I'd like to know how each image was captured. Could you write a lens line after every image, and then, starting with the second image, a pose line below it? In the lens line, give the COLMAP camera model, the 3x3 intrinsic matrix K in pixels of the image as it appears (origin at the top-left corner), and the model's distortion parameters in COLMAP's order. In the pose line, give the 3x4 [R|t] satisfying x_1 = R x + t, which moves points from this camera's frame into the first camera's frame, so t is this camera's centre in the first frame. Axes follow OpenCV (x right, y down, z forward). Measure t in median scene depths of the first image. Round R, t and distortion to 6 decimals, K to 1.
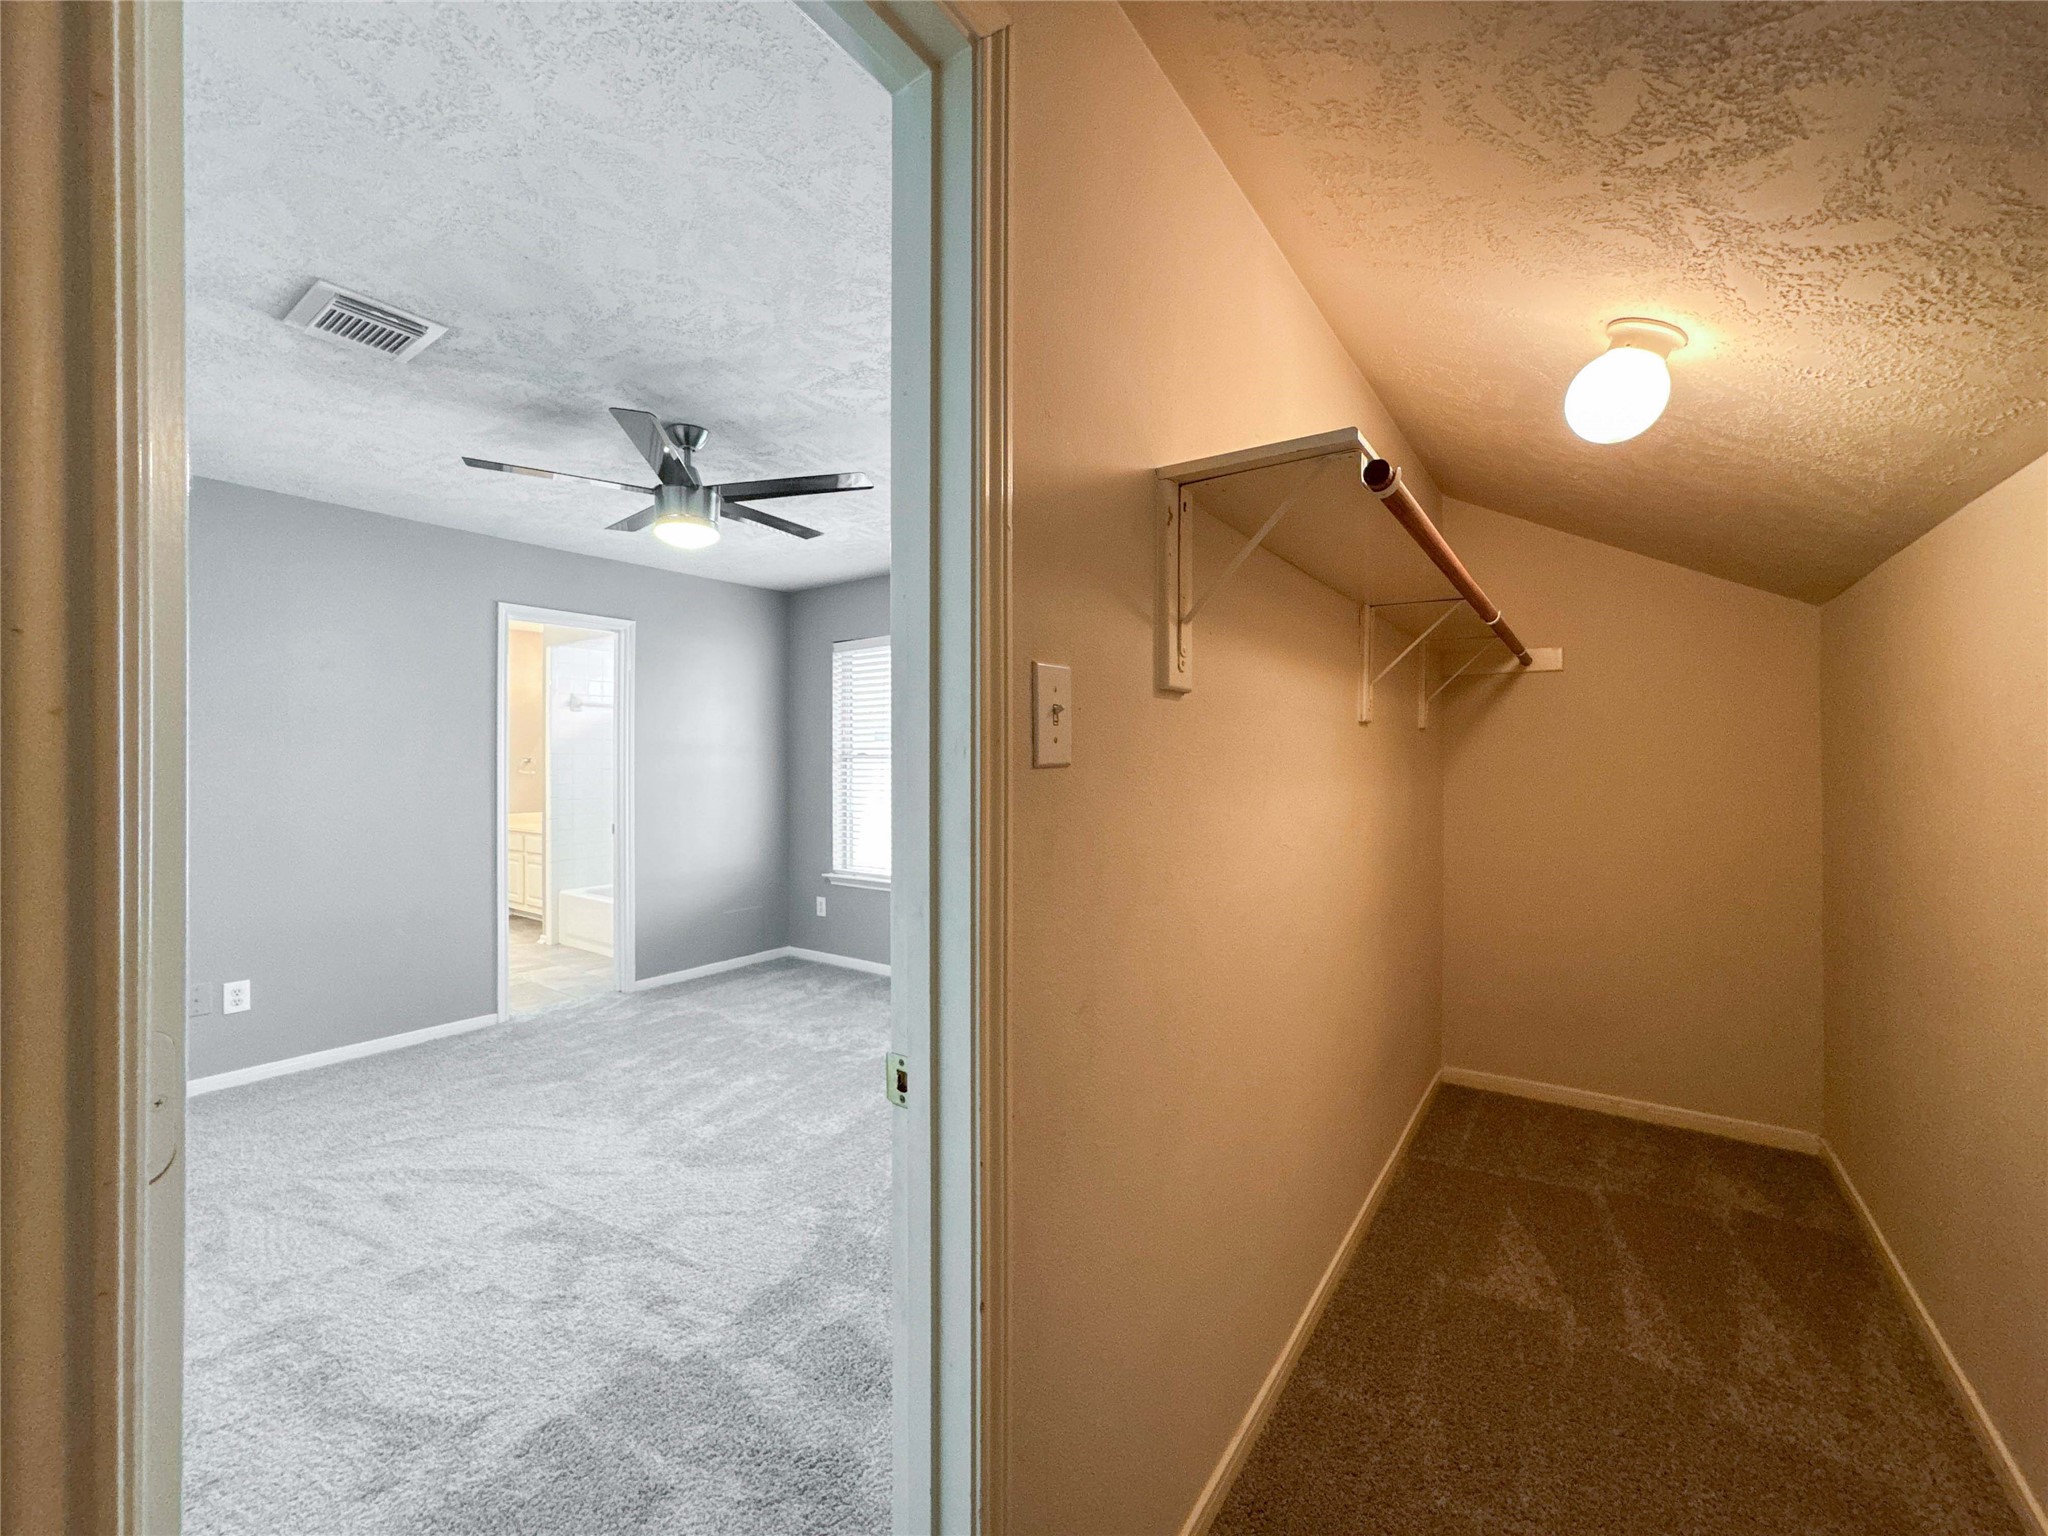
lens RADIAL K [[830.4, 0, 1035.9], [0, 830.4, 761.2], [0, 0, 1]] dist [-0.040896, 0.015278]
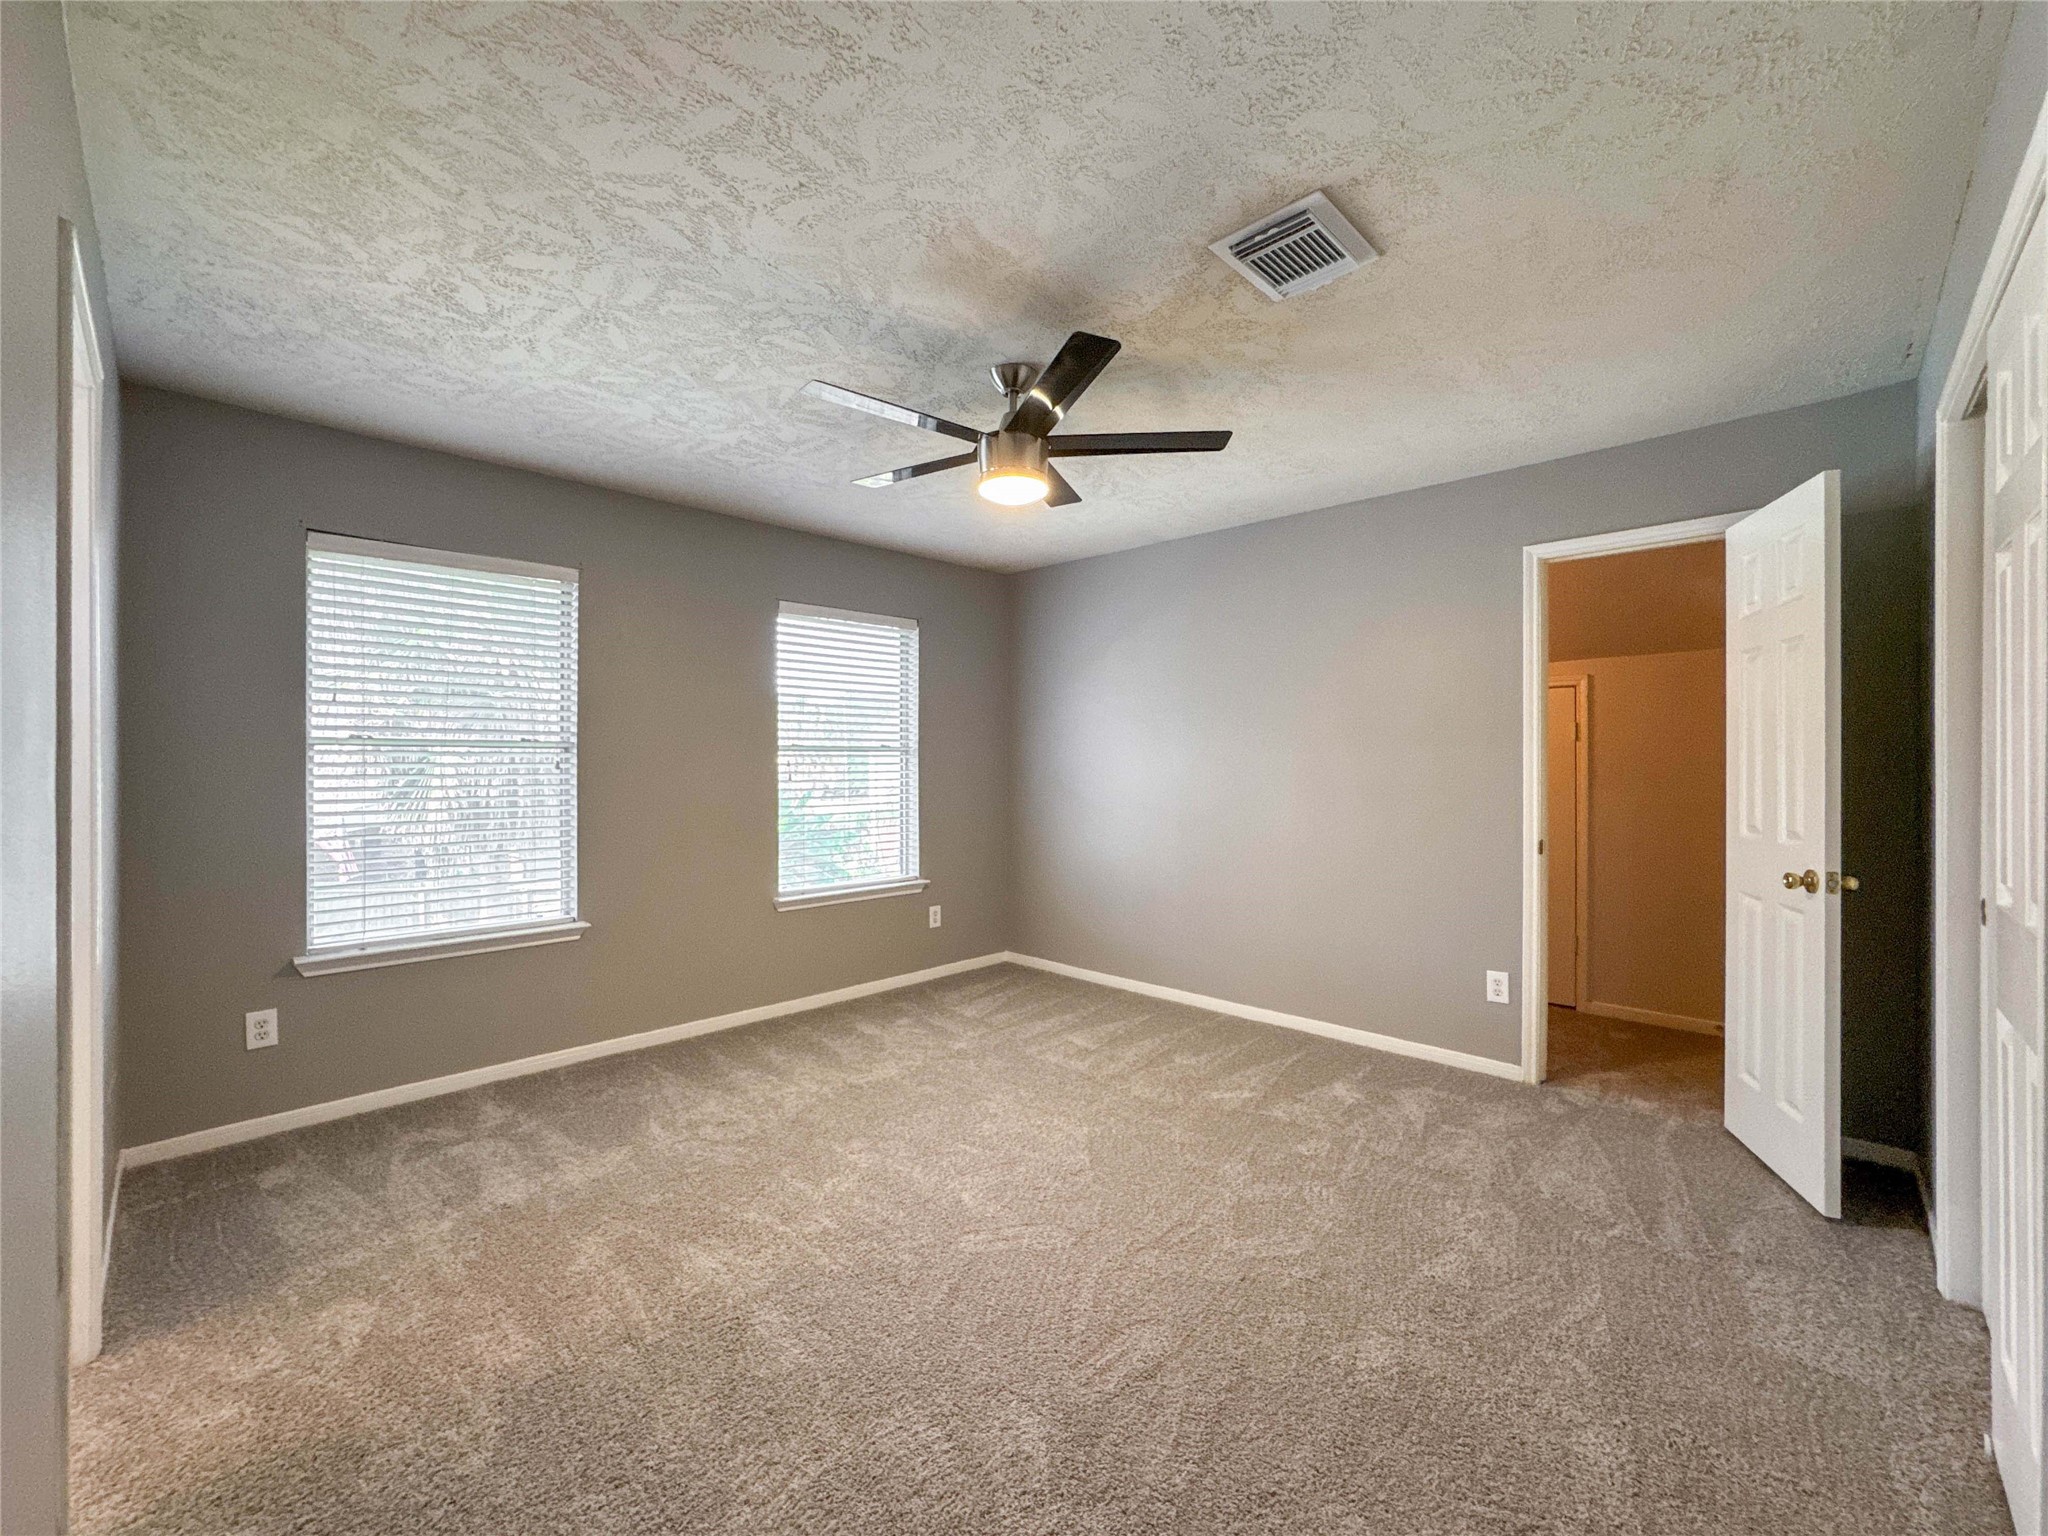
lens RADIAL K [[830.4, 0, 1035.9], [0, 830.4, 761.2], [0, 0, 1]] dist [-0.040896, 0.015278]
pose [[0.153811, -0.002526, 0.988097, -0.832703], [-0.000165, 0.999997, 0.002582, 0.008427], [-0.988100, -0.000560, 0.153810, 0.541053]]
